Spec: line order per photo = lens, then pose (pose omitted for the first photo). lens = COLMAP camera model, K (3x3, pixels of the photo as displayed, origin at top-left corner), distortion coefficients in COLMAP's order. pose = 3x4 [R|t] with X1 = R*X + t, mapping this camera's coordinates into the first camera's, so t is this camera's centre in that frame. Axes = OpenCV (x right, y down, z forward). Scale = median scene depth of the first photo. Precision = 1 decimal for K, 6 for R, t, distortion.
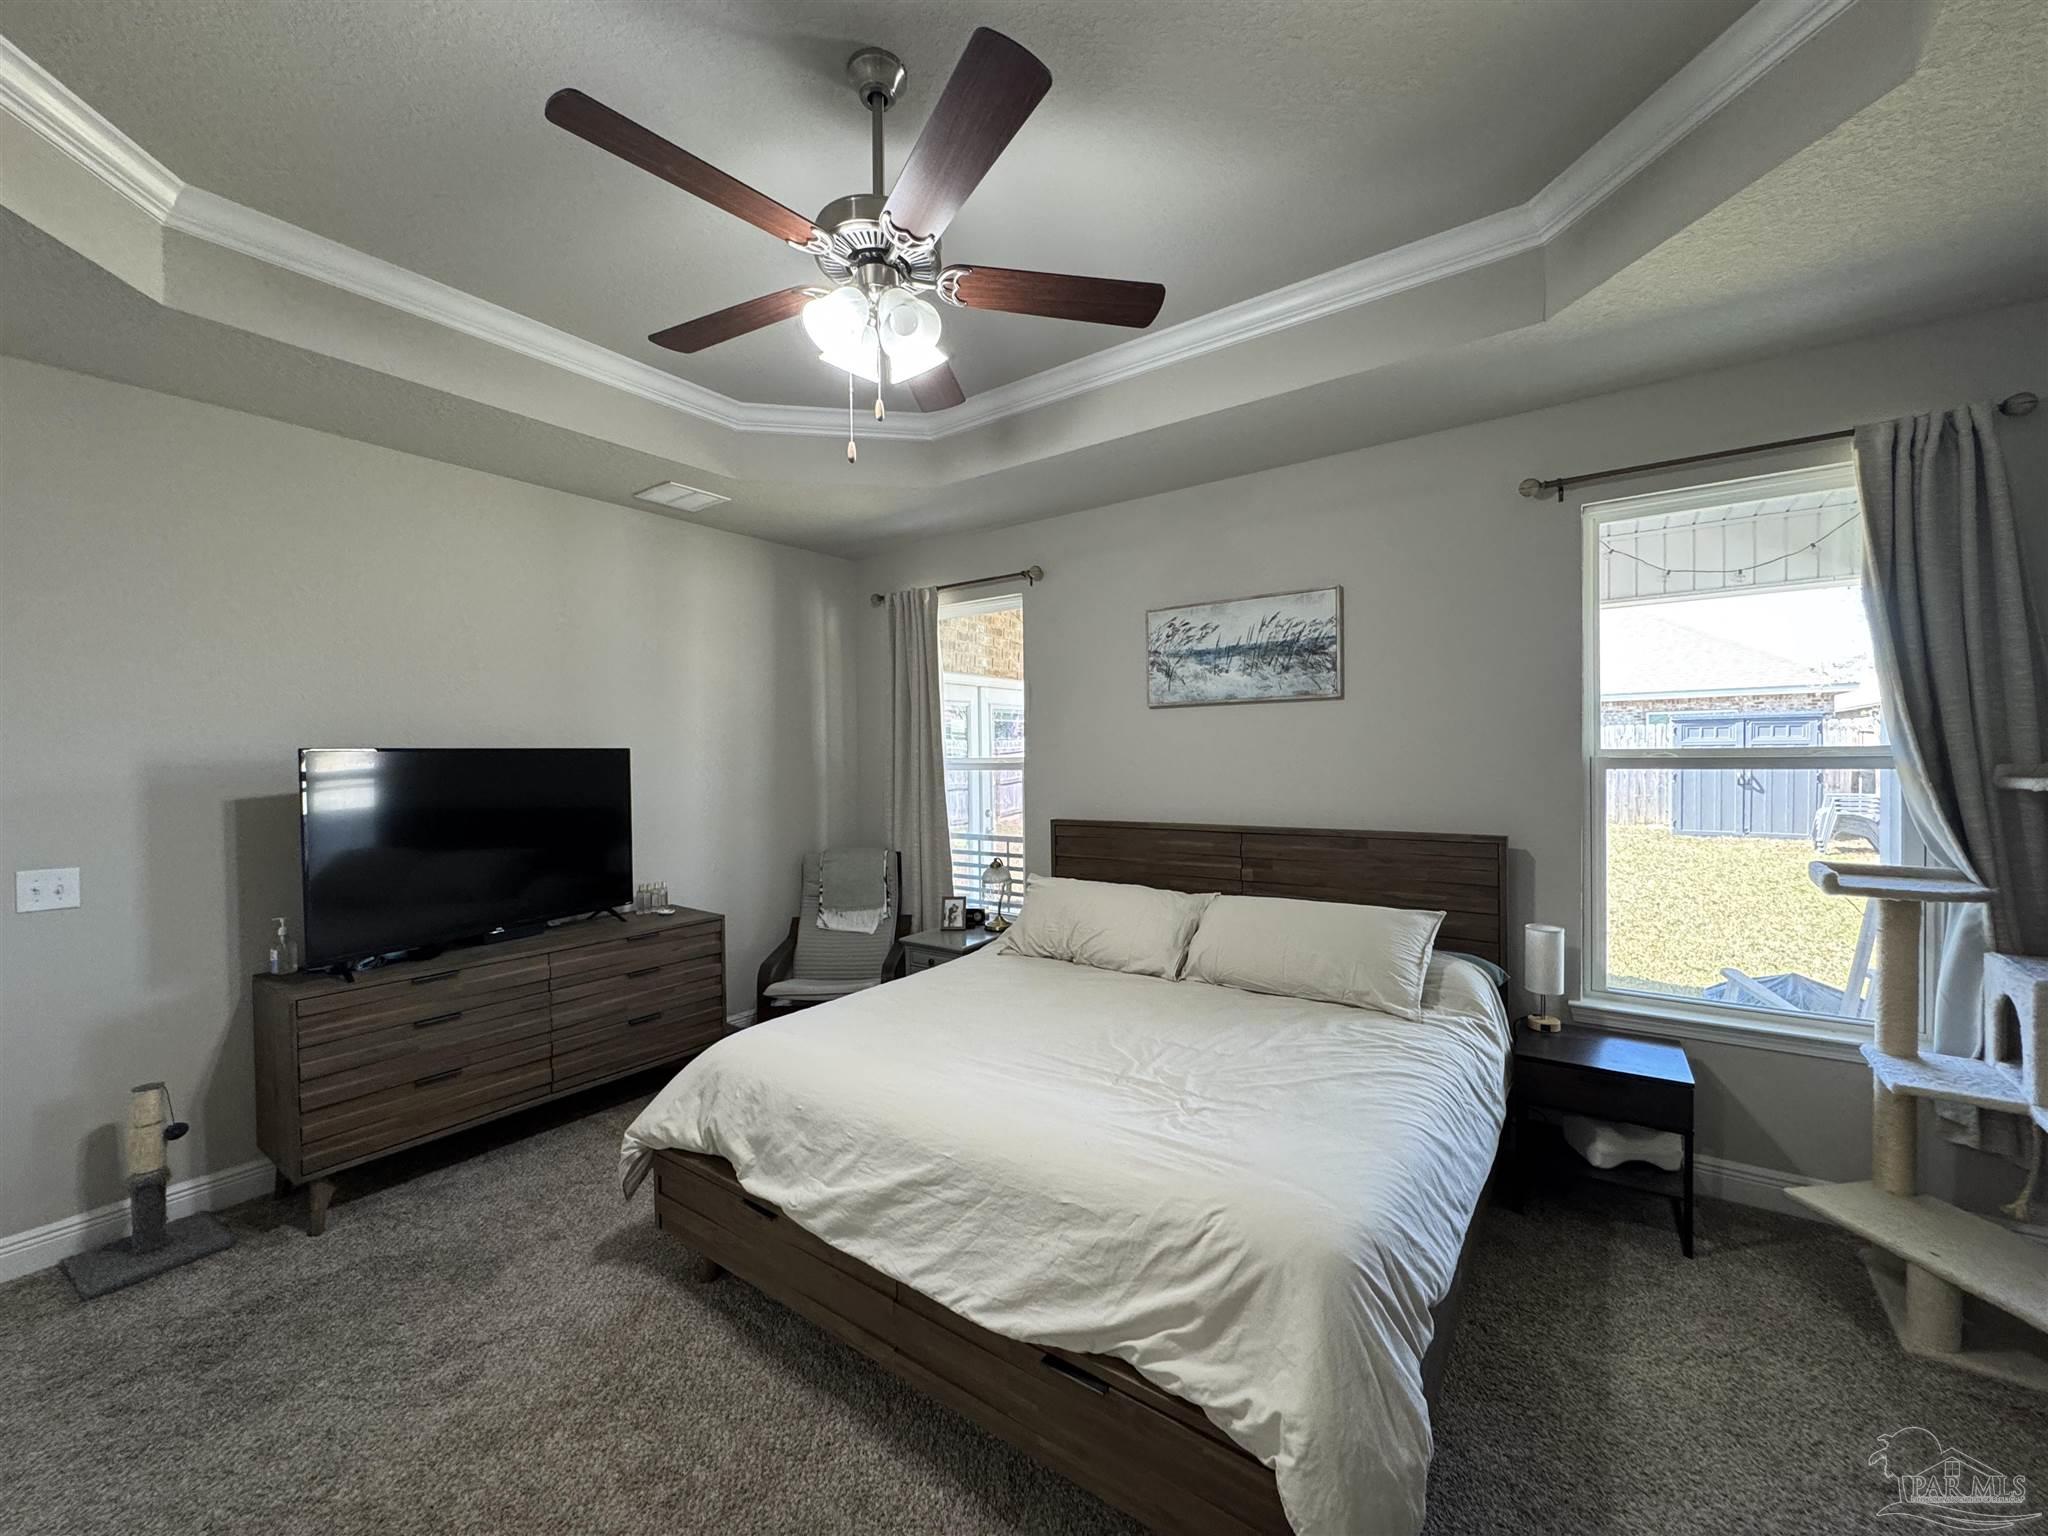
lens RADIAL K [[817.7, 0, 1024.6], [0, 817.7, 765.3], [0, 0, 1]] dist [-0.003056, 0.000330]
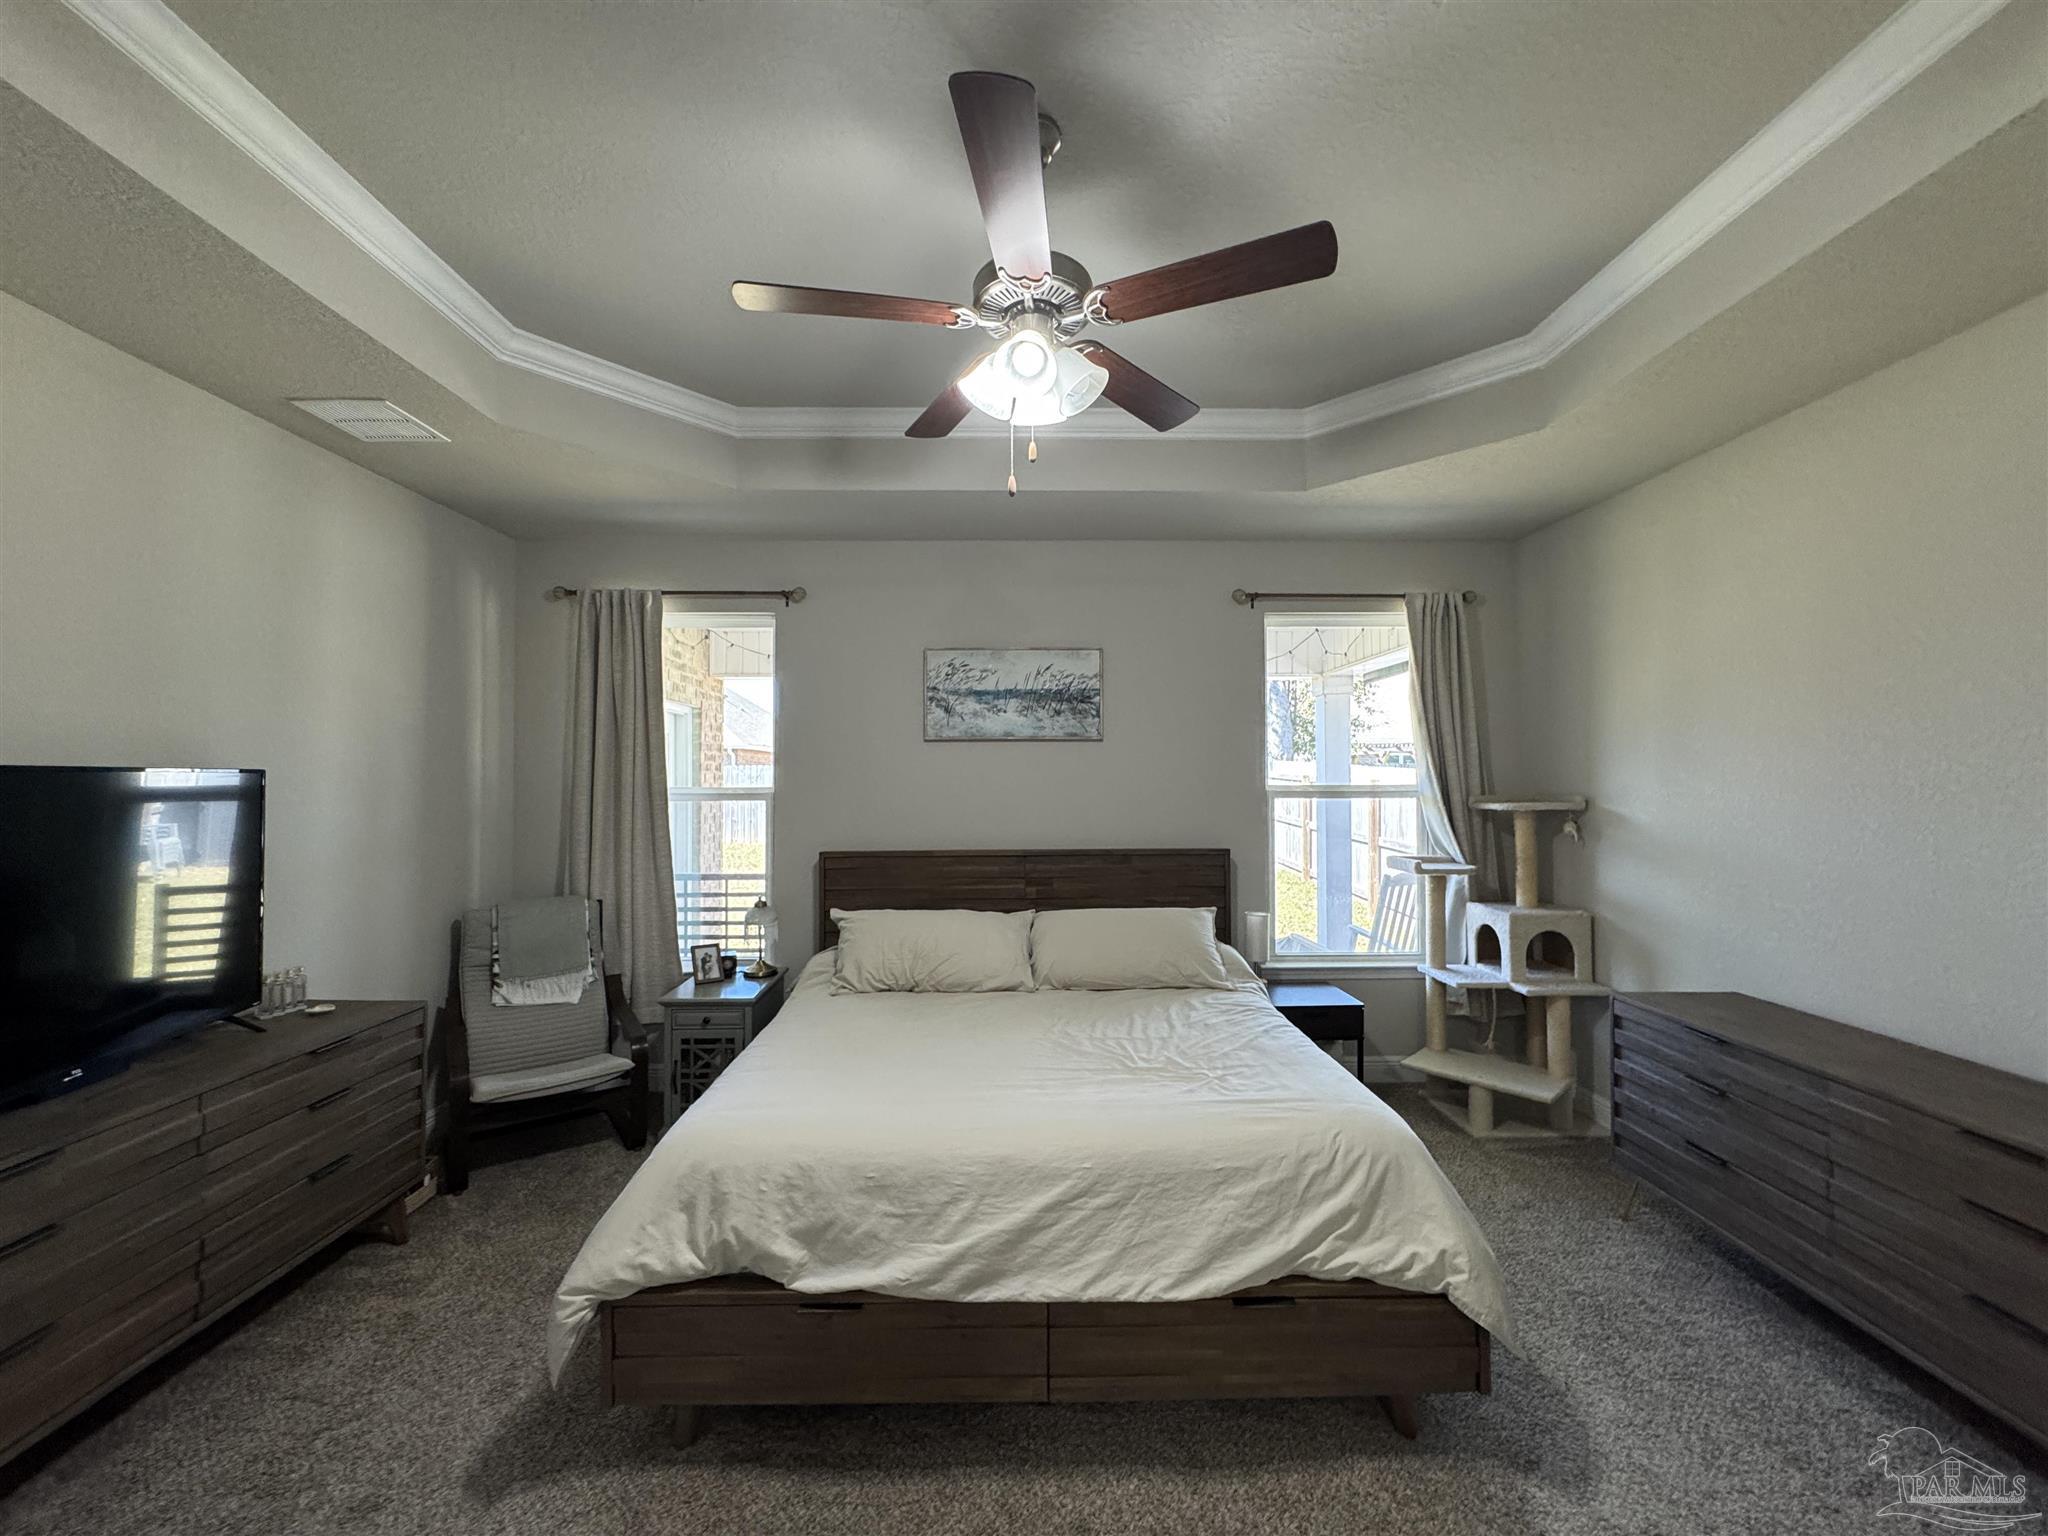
lens RADIAL K [[817.7, 0, 1022.5], [0, 817.7, 767.5], [0, 0, 1]] dist [-0.003056, 0.000330]
pose [[0.798674, 0.021621, 0.601375, -0.602502], [-0.000533, 0.999379, -0.035223, 0.000646], [-0.601763, 0.027811, 0.798190, 0.146283]]
